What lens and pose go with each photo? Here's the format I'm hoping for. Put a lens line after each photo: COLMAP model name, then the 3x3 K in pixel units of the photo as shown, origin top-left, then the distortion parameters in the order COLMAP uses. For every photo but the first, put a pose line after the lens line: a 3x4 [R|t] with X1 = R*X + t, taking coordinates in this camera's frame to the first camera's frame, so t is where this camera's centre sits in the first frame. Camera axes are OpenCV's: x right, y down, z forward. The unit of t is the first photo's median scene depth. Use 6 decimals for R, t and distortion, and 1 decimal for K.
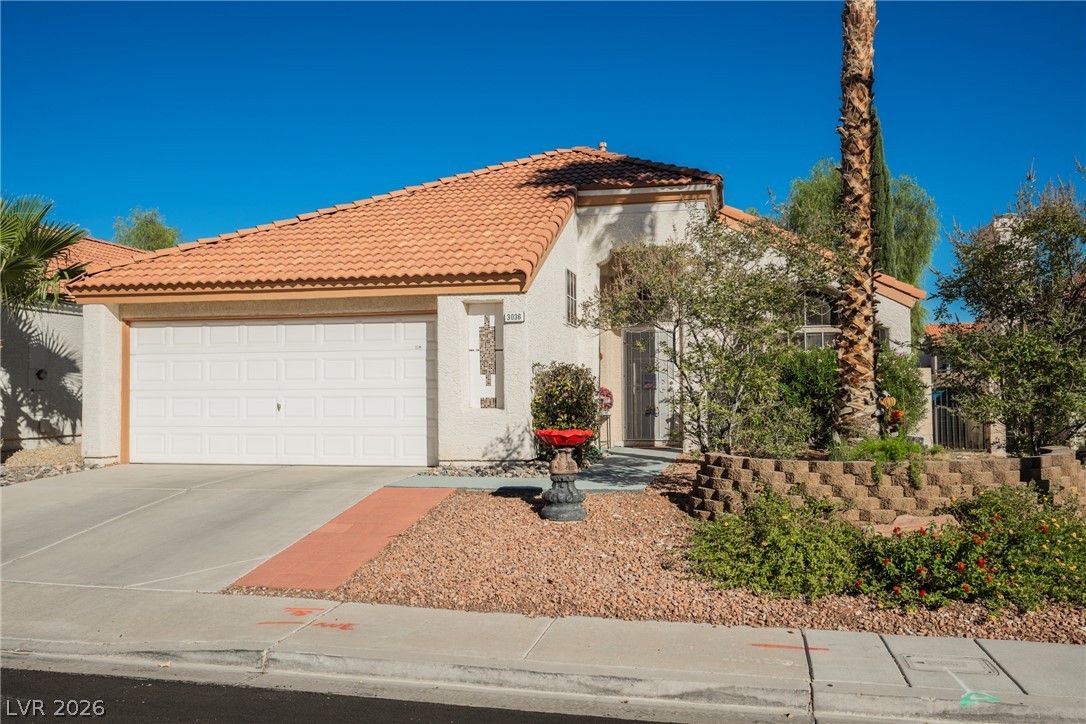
lens RADIAL K [[931.6, 0, 542.6], [0, 931.6, 366.9], [0, 0, 1]] dist [-0.004732, 0.000216]
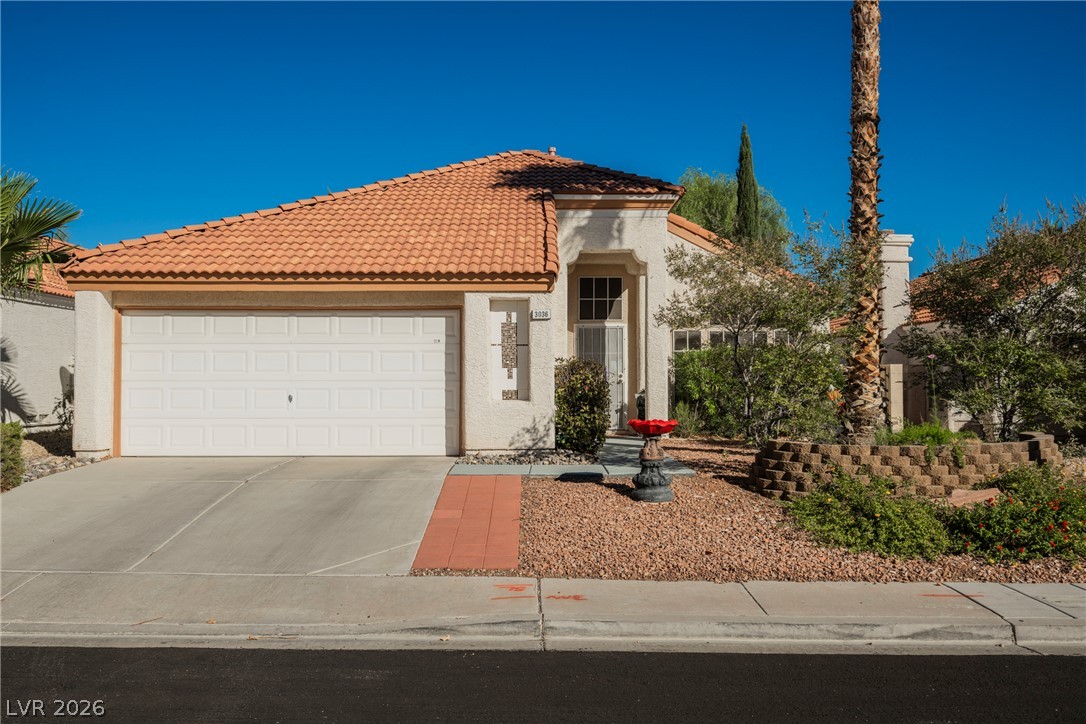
lens RADIAL K [[931.6, 0, 541.1], [0, 931.6, 360.2], [0, 0, 1]] dist [-0.004732, 0.000216]
pose [[0.975519, 0.010129, 0.219682, -0.253192], [-0.010922, 0.999937, 0.002393, -0.003564], [-0.219644, -0.004734, 0.975569, -0.037718]]
